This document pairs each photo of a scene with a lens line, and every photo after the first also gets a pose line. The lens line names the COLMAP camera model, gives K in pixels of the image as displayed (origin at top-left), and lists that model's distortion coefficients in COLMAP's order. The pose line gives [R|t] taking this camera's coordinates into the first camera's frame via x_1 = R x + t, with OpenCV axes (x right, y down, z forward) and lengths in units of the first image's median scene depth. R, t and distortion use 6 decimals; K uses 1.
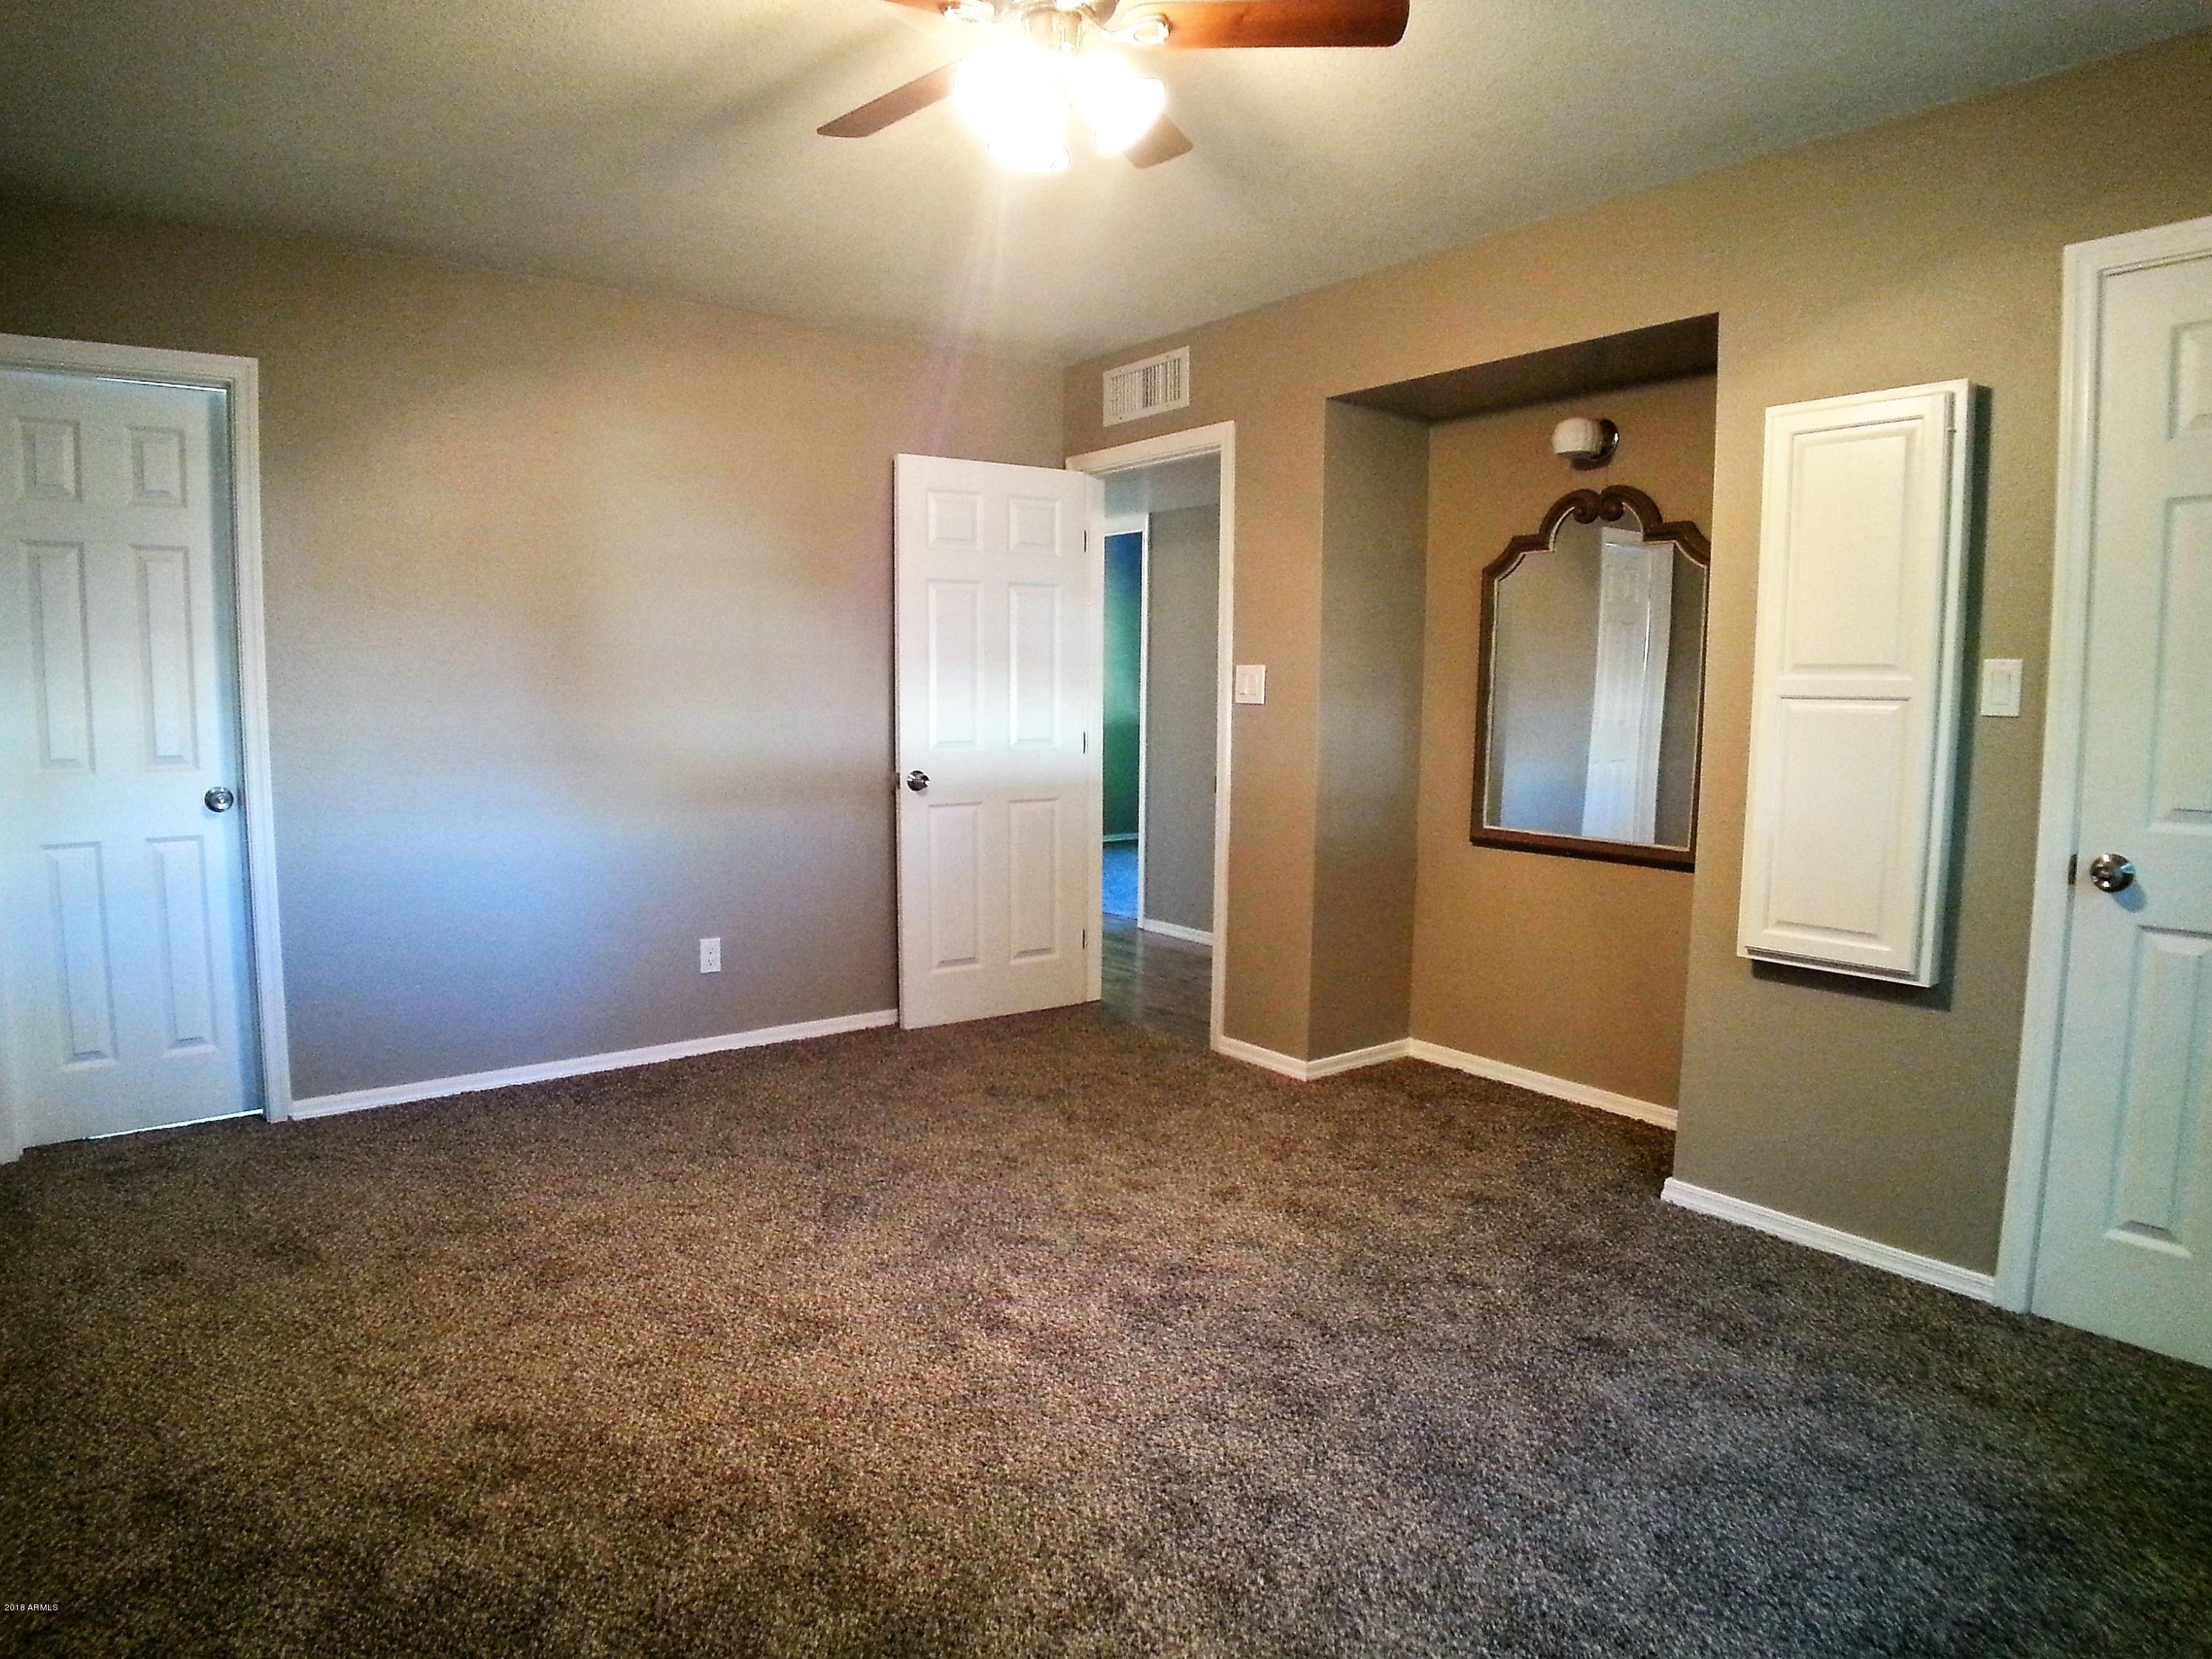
lens RADIAL K [[1270.4, 0, 1033.9], [0, 1270.4, 822.7], [0, 0, 1]] dist [-0.066894, 0.000666]
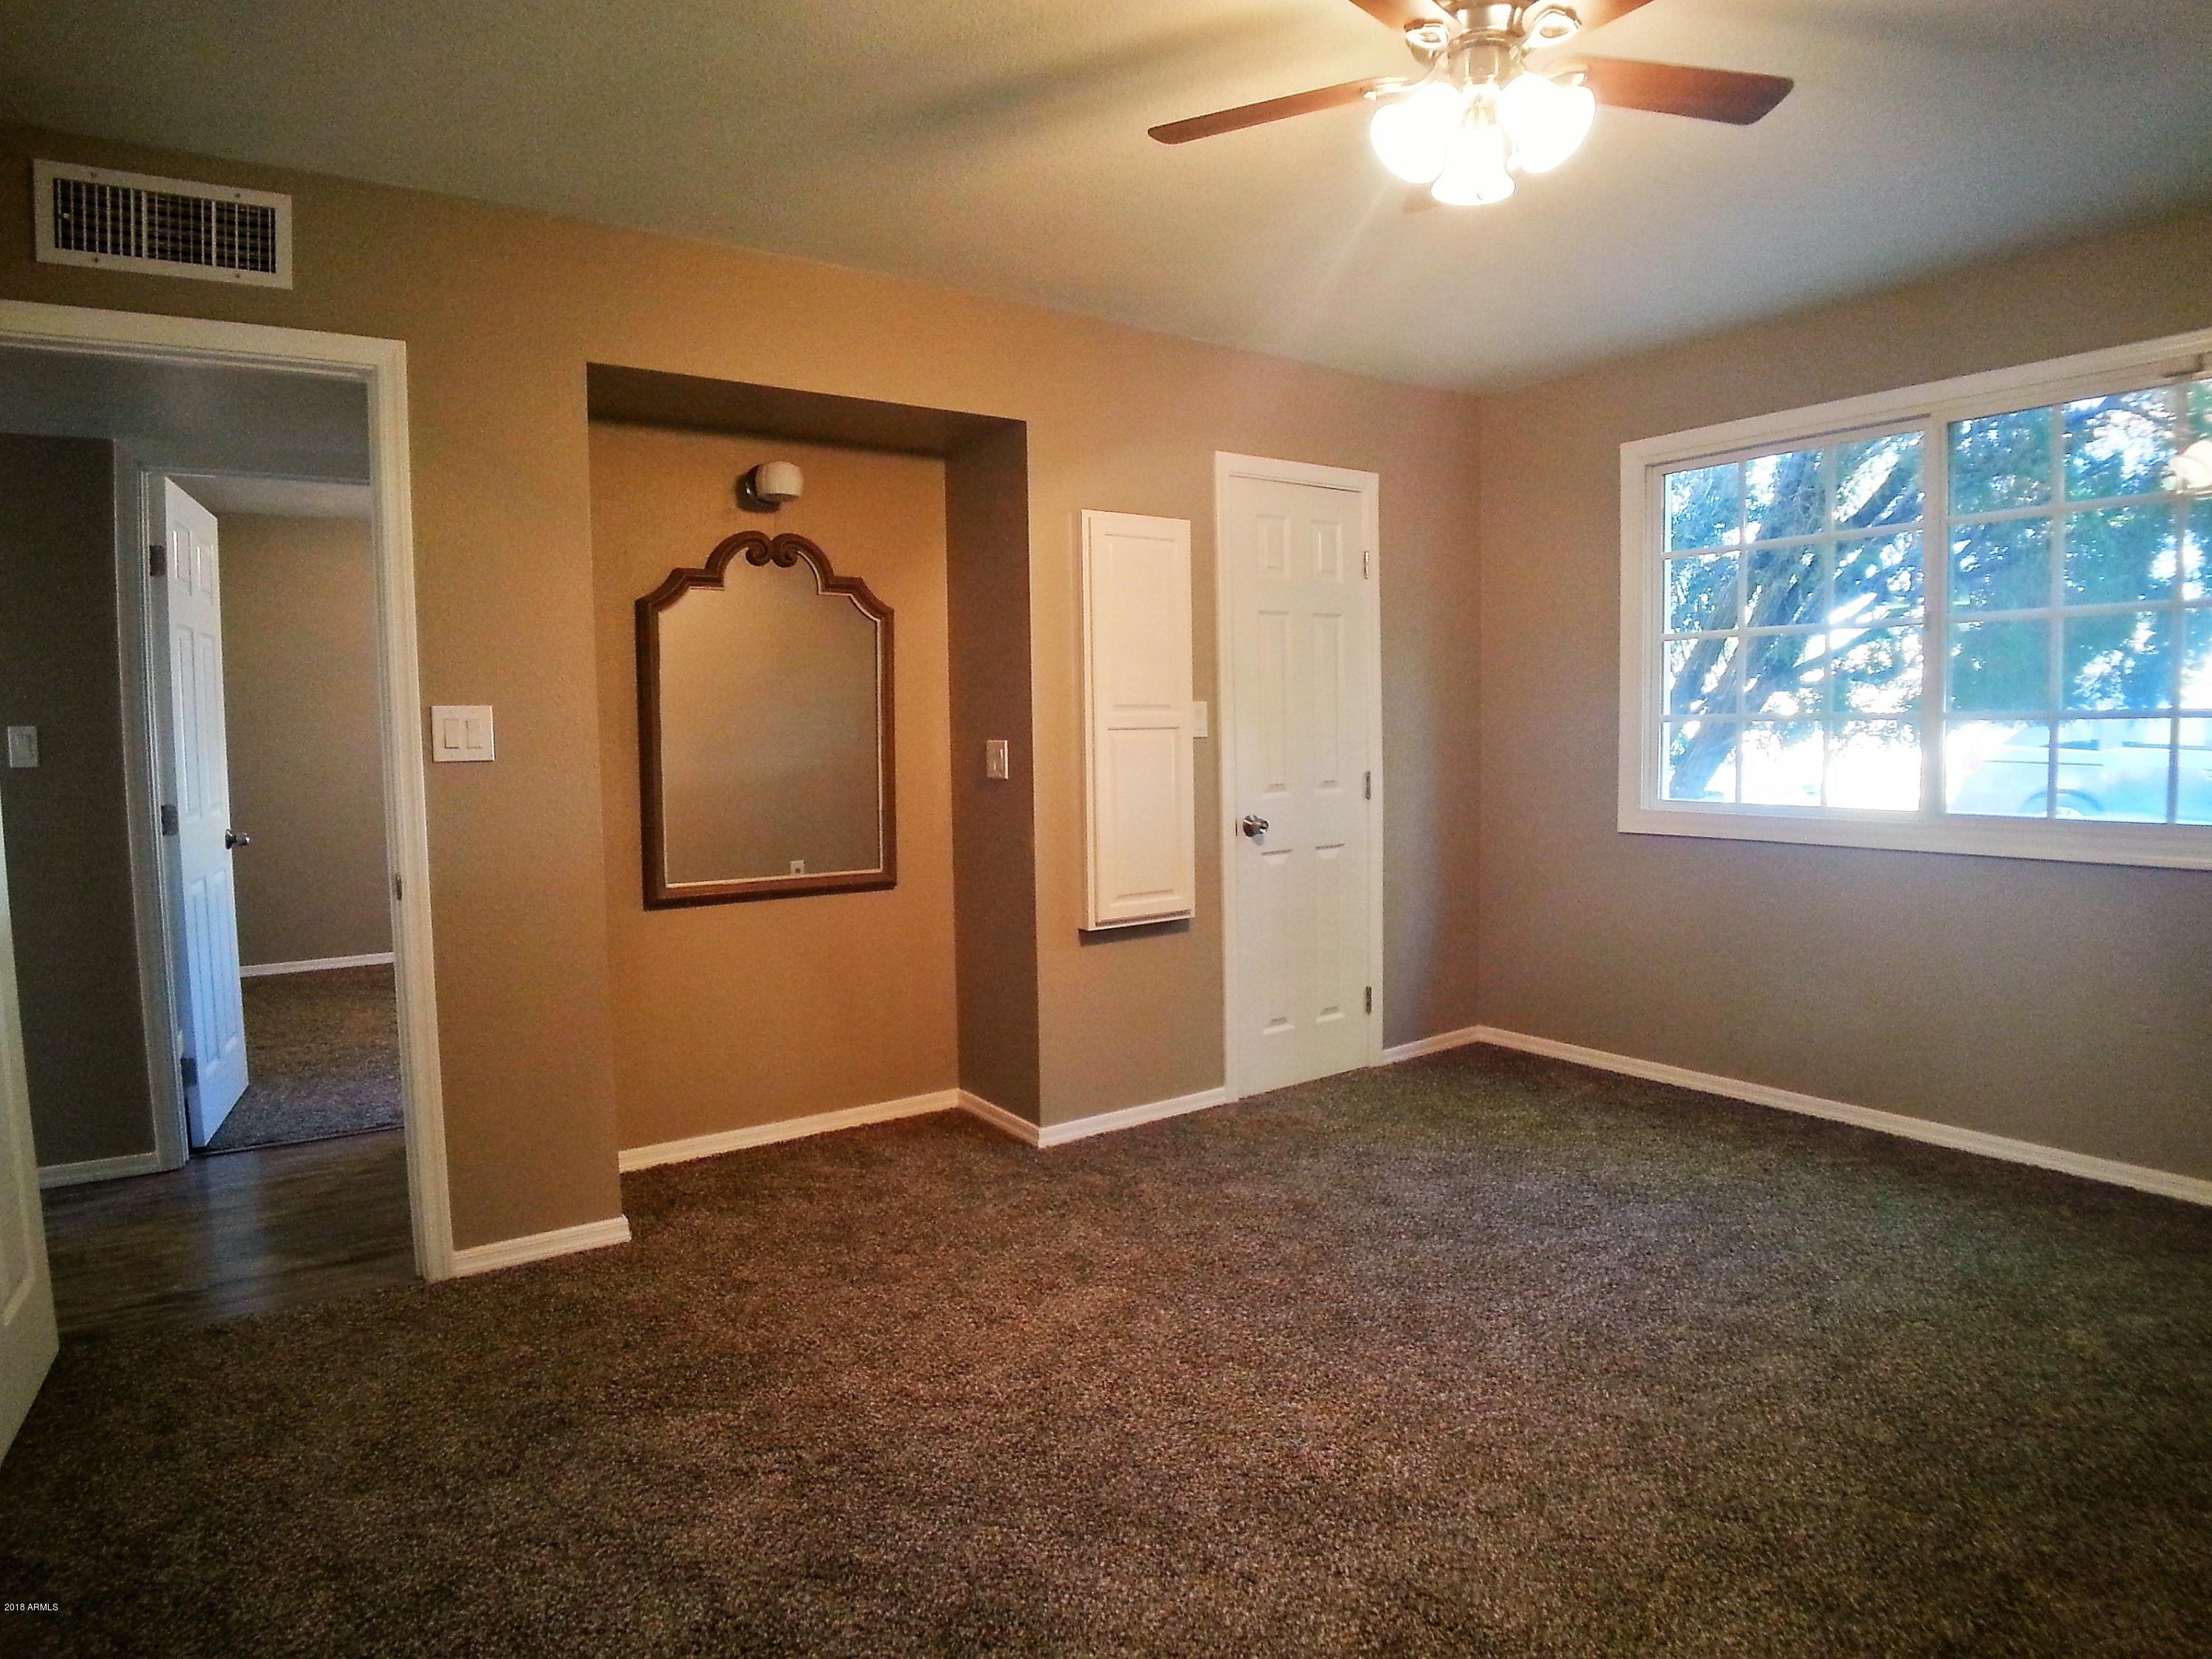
lens RADIAL K [[1270.4, 0, 1033.9], [0, 1270.4, 822.7], [0, 0, 1]] dist [-0.066894, 0.000666]
pose [[0.042201, -0.083190, 0.995640, -0.598140], [0.122126, 0.989484, 0.077500, -0.090897], [-0.991617, 0.118323, 0.051916, 0.786424]]
